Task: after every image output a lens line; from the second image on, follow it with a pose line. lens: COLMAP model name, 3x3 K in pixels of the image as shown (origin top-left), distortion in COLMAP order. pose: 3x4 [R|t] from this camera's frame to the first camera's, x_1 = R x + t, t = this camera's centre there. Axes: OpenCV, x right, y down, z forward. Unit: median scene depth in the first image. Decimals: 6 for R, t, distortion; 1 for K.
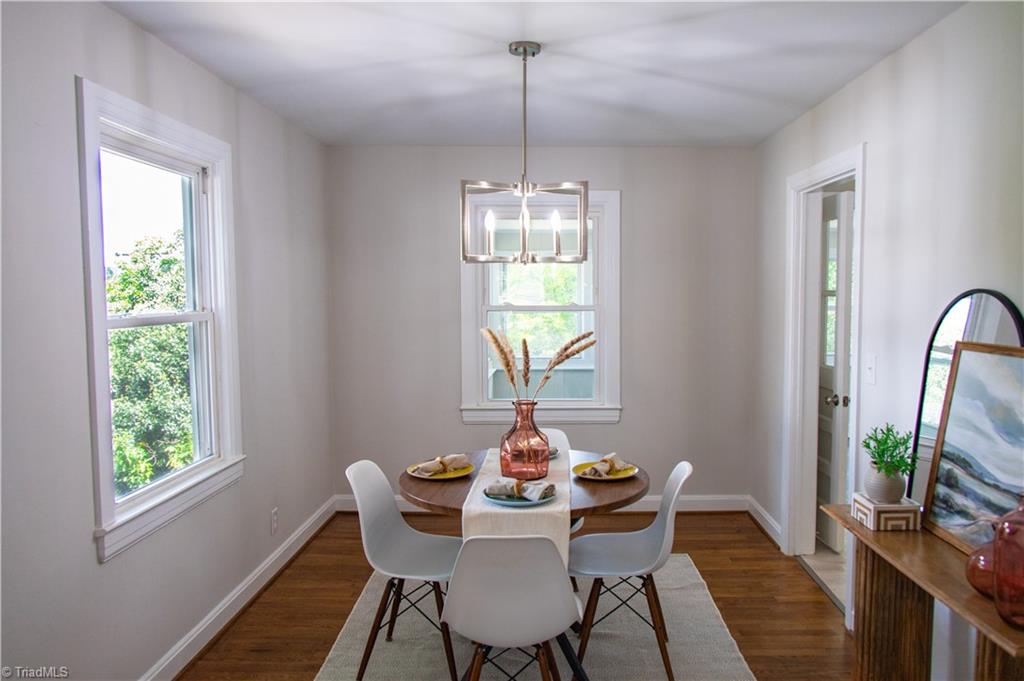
lens RADIAL K [[720.9, 0, 515.7], [0, 720.9, 343.4], [0, 0, 1]] dist [-0.005277, -0.000620]
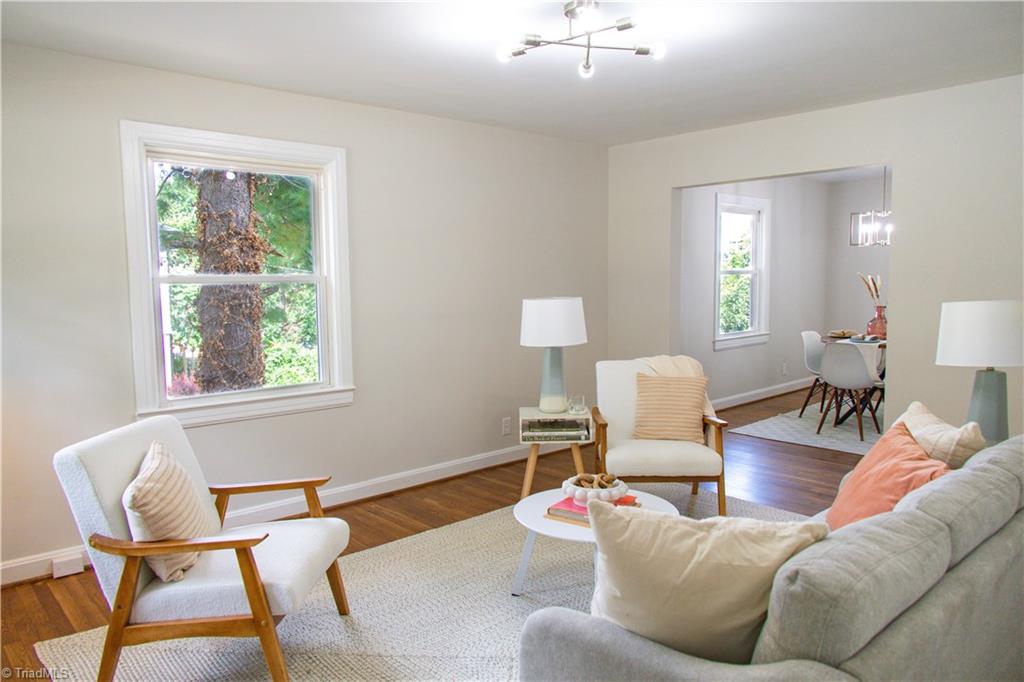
lens RADIAL K [[720.9, 0, 515.7], [0, 720.9, 343.9], [0, 0, 1]] dist [-0.005277, -0.000620]
pose [[0.701974, 0.058817, -0.709770, 0.662412], [-0.041795, 0.998269, 0.041388, 0.125099], [0.710975, 0.000612, 0.703217, -1.159173]]
